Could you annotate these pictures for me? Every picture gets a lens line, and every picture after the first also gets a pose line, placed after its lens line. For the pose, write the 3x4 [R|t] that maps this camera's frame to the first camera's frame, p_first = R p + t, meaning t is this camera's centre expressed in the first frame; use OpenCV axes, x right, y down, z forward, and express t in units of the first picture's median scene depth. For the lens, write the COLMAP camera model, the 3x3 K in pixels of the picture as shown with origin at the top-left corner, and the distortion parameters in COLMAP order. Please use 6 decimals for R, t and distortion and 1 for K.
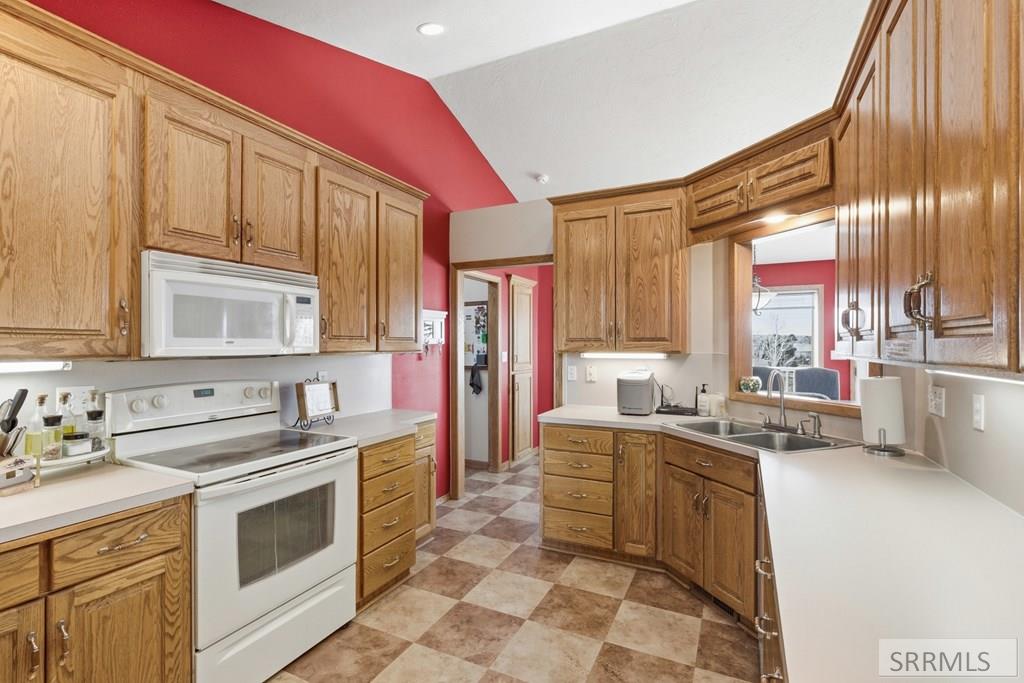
lens RADIAL K [[465.8, 0, 510.0], [0, 465.8, 346.6], [0, 0, 1]] dist [-0.003559, 0.000254]
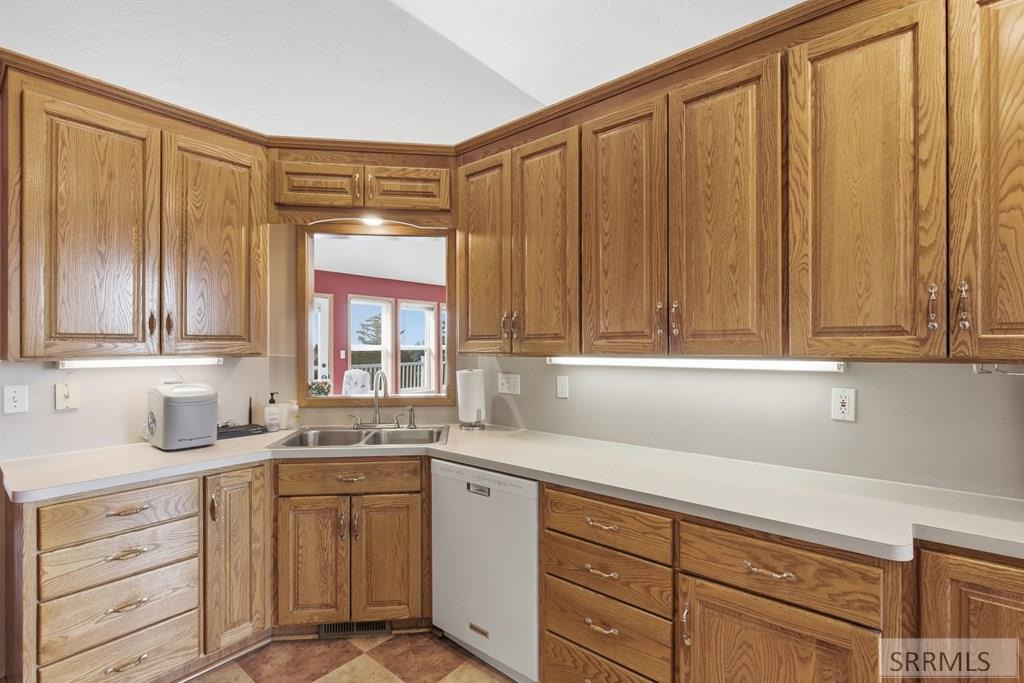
lens RADIAL K [[465.8, 0, 510.0], [0, 465.8, 346.6], [0, 0, 1]] dist [-0.003559, 0.000254]
pose [[0.234116, 0.000080, 0.972209, -0.359637], [0.006131, 0.999980, -0.001559, 0.002789], [-0.972189, 0.006325, 0.234111, 0.483568]]
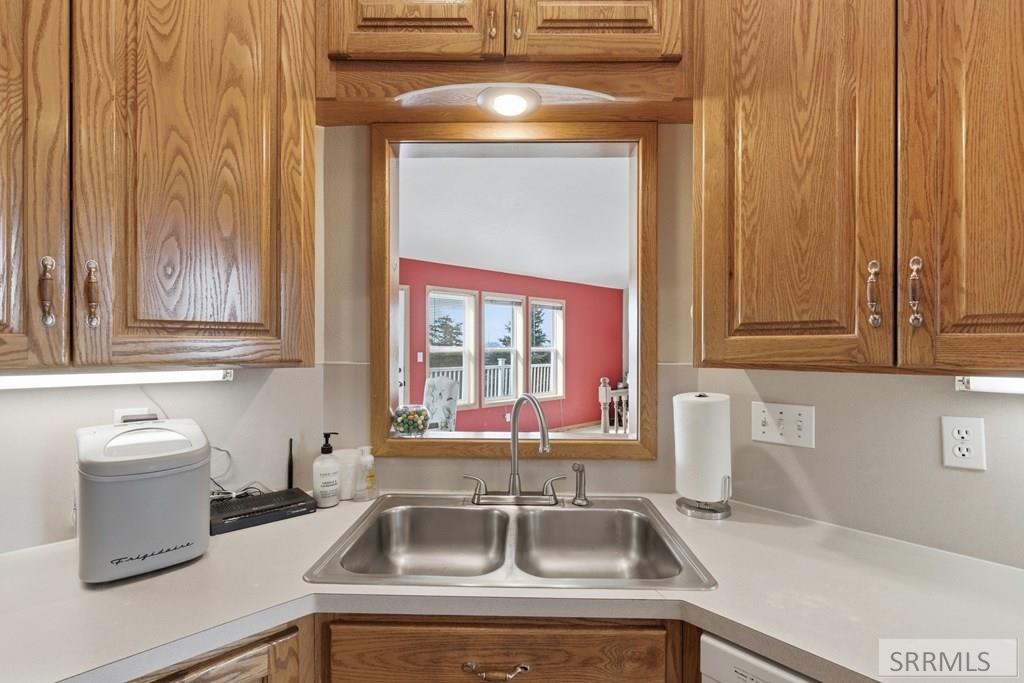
lens RADIAL K [[464.6, 0, 510.4], [0, 464.6, 350.2], [0, 0, 1]] dist [0.000294, 0.000218]
pose [[0.358610, -0.002838, 0.933483, 0.080106], [0.003193, 0.999993, 0.001814, 0.001383], [-0.933482, 0.002330, 0.358616, 0.834360]]
